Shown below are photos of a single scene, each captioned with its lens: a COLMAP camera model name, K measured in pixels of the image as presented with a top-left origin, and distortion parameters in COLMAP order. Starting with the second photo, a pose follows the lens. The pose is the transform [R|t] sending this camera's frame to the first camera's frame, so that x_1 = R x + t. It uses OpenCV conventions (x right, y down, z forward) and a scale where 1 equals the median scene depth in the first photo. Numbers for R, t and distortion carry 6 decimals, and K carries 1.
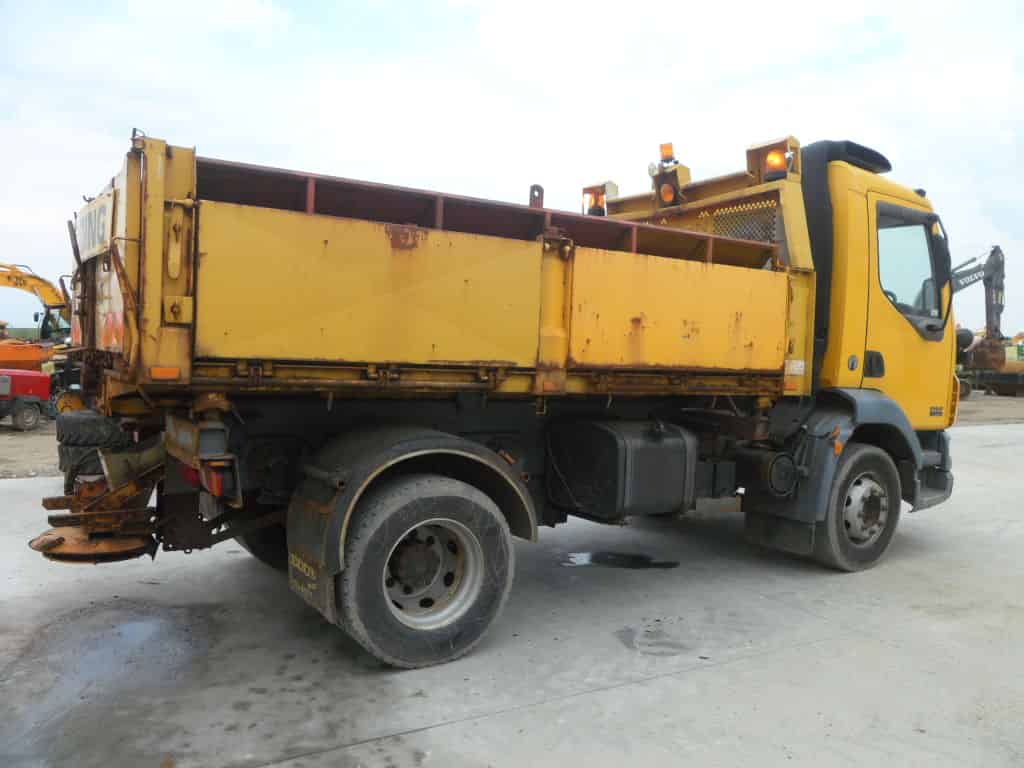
lens RADIAL K [[815.4, 0, 514.5], [0, 815.4, 383.5], [0, 0, 1]] dist [-0.016156, -0.002097]
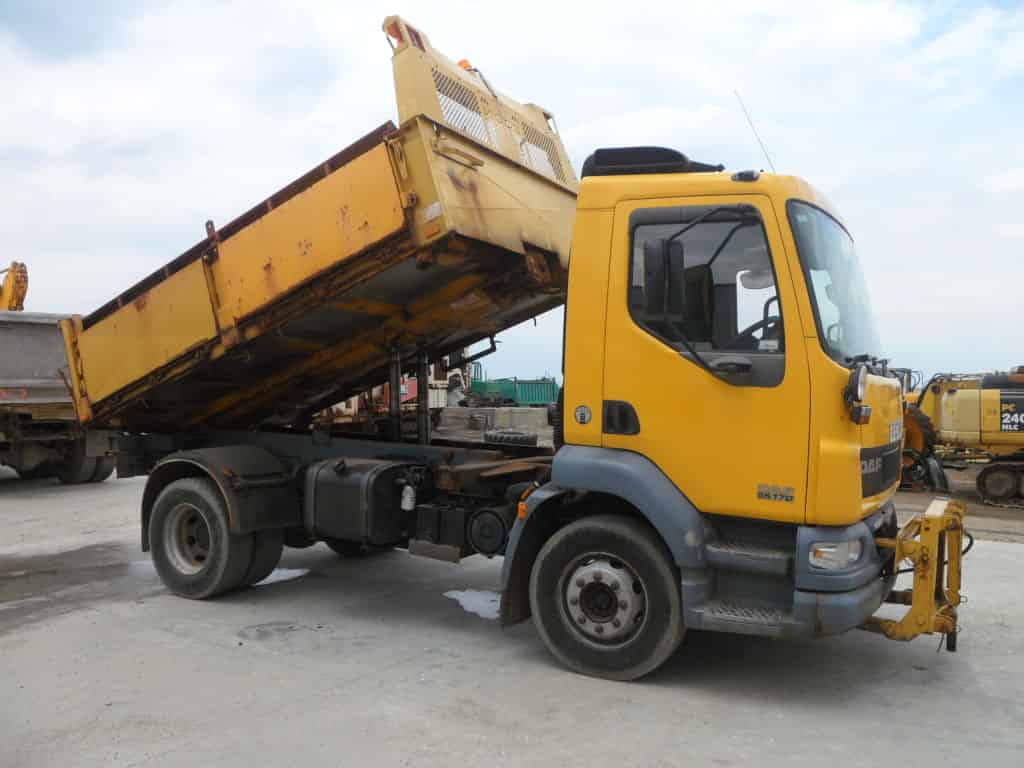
lens RADIAL K [[815.4, 0, 515.8], [0, 815.4, 384.9], [0, 0, 1]] dist [-0.016156, -0.002097]
pose [[0.490904, -0.016988, -0.871048, 1.233598], [-0.049738, 0.997633, -0.047488, -0.014617], [0.869793, 0.066636, 0.488897, 0.596114]]
